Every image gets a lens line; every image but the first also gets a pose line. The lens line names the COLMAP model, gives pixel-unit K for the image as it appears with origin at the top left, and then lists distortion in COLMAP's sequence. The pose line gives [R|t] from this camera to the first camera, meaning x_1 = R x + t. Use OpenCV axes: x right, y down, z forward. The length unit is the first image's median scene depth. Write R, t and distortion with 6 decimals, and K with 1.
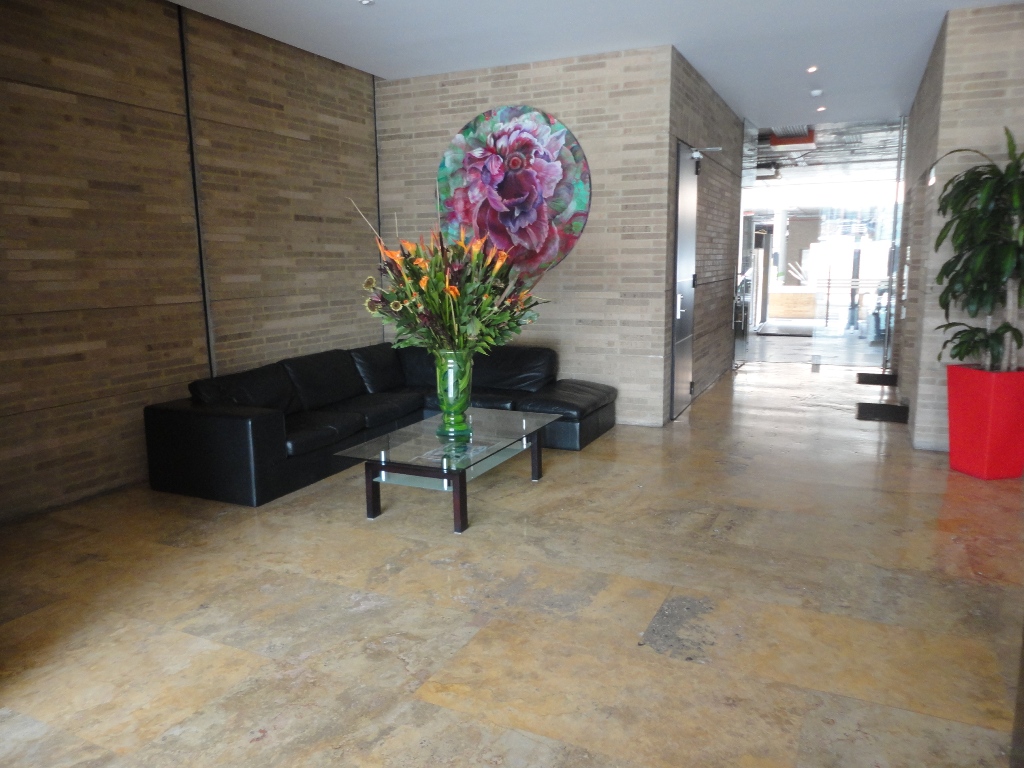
lens RADIAL K [[748.4, 0, 512.0], [0, 748.4, 384.0], [0, 0, 1]] dist [-0.006788, 0.007478]
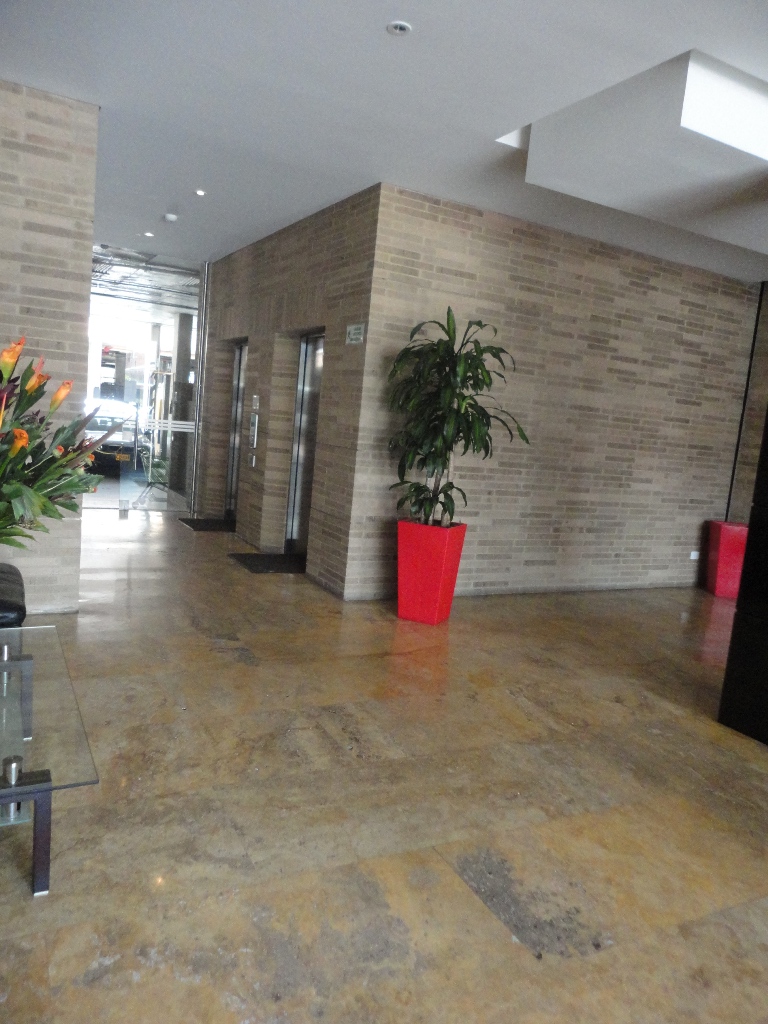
lens RADIAL K [[748.4, 0, 384.0], [0, 748.4, 512.0], [0, 0, 1]] dist [-0.006788, 0.007478]
pose [[0.597448, -0.035868, 0.801105, -0.361466], [0.035757, 0.999197, 0.018071, -0.076155], [-0.801110, 0.017848, 0.598251, 0.507112]]
